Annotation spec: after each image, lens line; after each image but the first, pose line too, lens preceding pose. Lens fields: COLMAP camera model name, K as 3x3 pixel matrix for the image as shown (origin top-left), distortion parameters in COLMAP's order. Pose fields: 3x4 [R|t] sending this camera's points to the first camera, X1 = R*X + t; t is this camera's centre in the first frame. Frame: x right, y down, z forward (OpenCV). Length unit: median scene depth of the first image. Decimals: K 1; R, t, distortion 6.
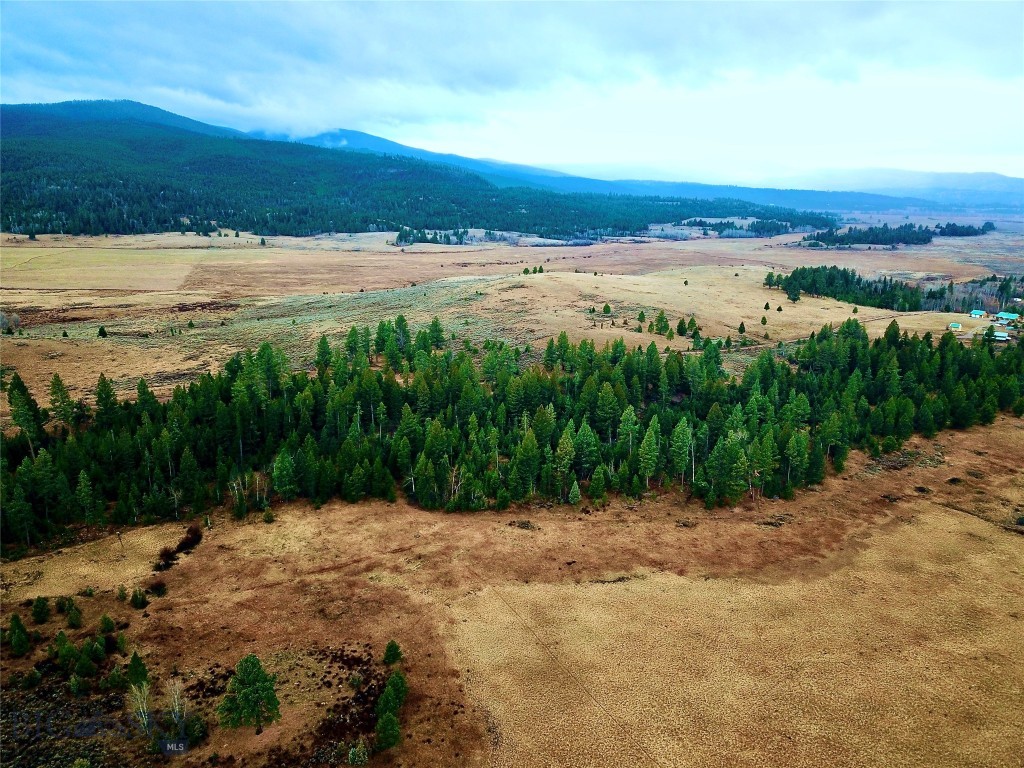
lens RADIAL K [[772.0, 0, 512.0], [0, 772.0, 384.0], [0, 0, 1]] dist [0.009895, -0.003837]
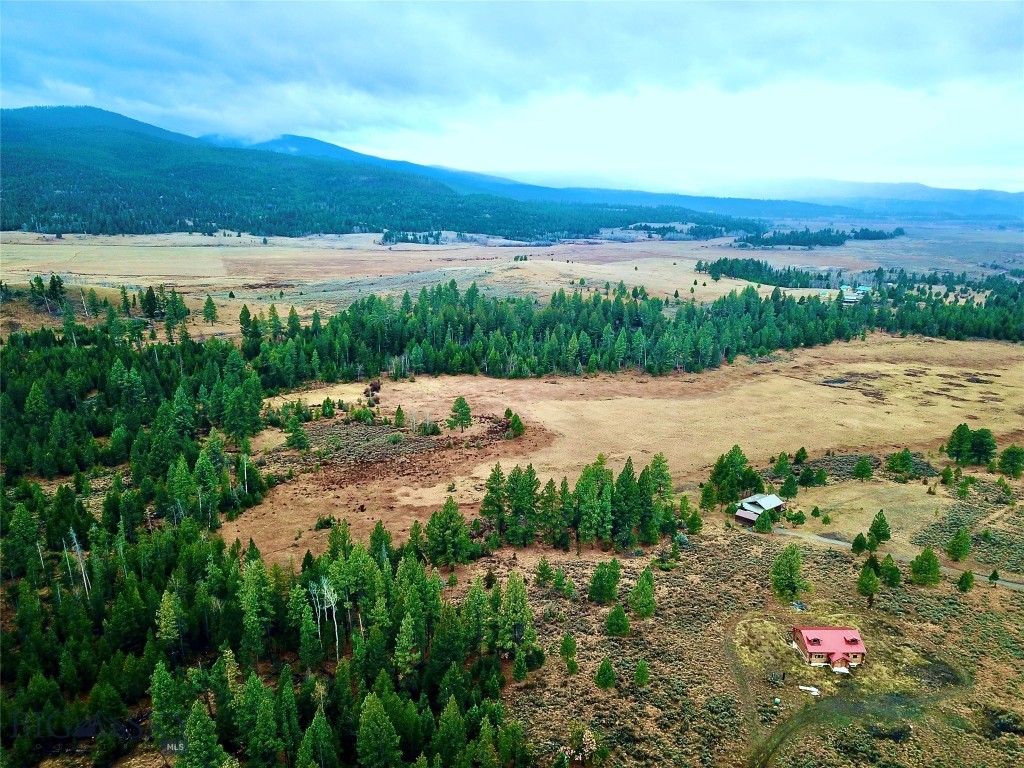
lens RADIAL K [[772.0, 0, 512.0], [0, 772.0, 384.0], [0, 0, 1]] dist [0.009895, -0.003837]
pose [[0.997745, -0.010201, 0.066346, -0.085234], [0.010754, 0.999910, -0.007982, 0.084588], [-0.066259, 0.008678, 0.997765, -0.335254]]
